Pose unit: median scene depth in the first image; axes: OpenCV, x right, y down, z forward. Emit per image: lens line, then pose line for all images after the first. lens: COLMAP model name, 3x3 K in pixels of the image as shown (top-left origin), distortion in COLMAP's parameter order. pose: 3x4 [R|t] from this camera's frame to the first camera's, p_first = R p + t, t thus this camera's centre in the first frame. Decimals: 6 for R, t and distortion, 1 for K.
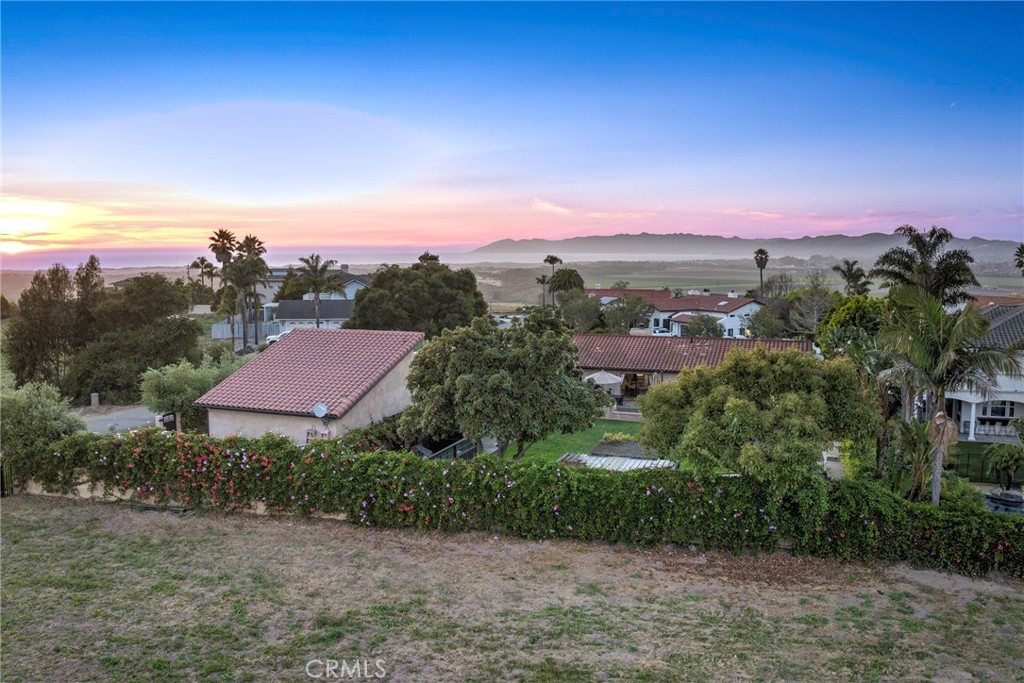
lens RADIAL K [[852.5, 0, 519.2], [0, 852.5, 336.5], [0, 0, 1]] dist [-0.095567, -0.030332]
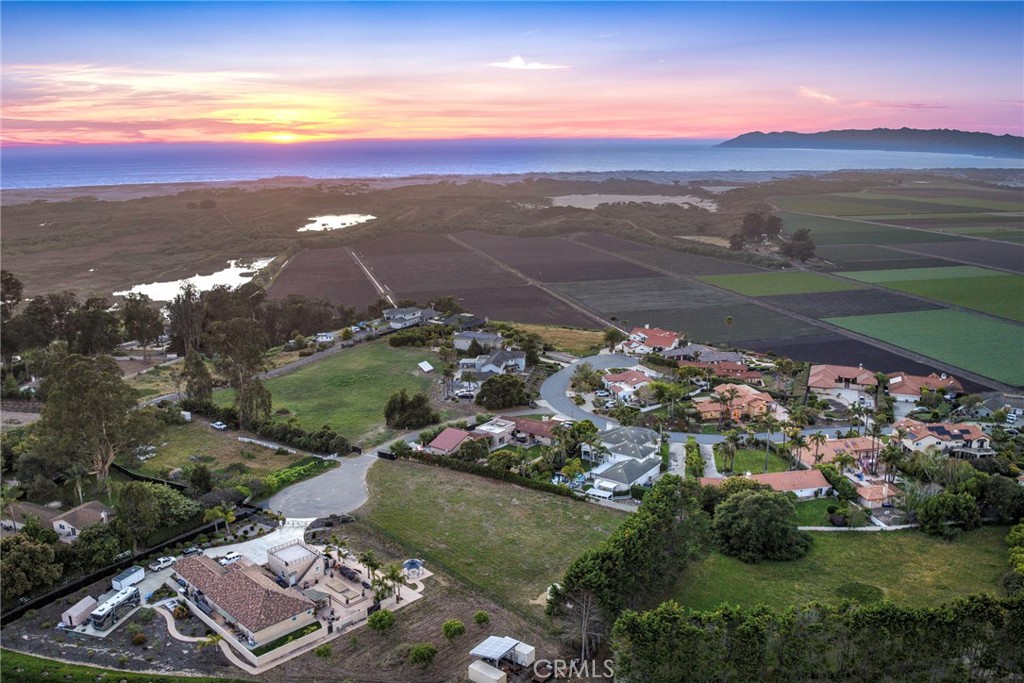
lens RADIAL K [[852.5, 0, 518.5], [0, 852.5, 335.3], [0, 0, 1]] dist [-0.095567, -0.030332]
pose [[0.959642, 0.060885, -0.274553, 2.104907], [-0.025961, 0.991293, 0.129090, -1.707514], [0.280022, -0.116752, 0.952867, -5.130876]]
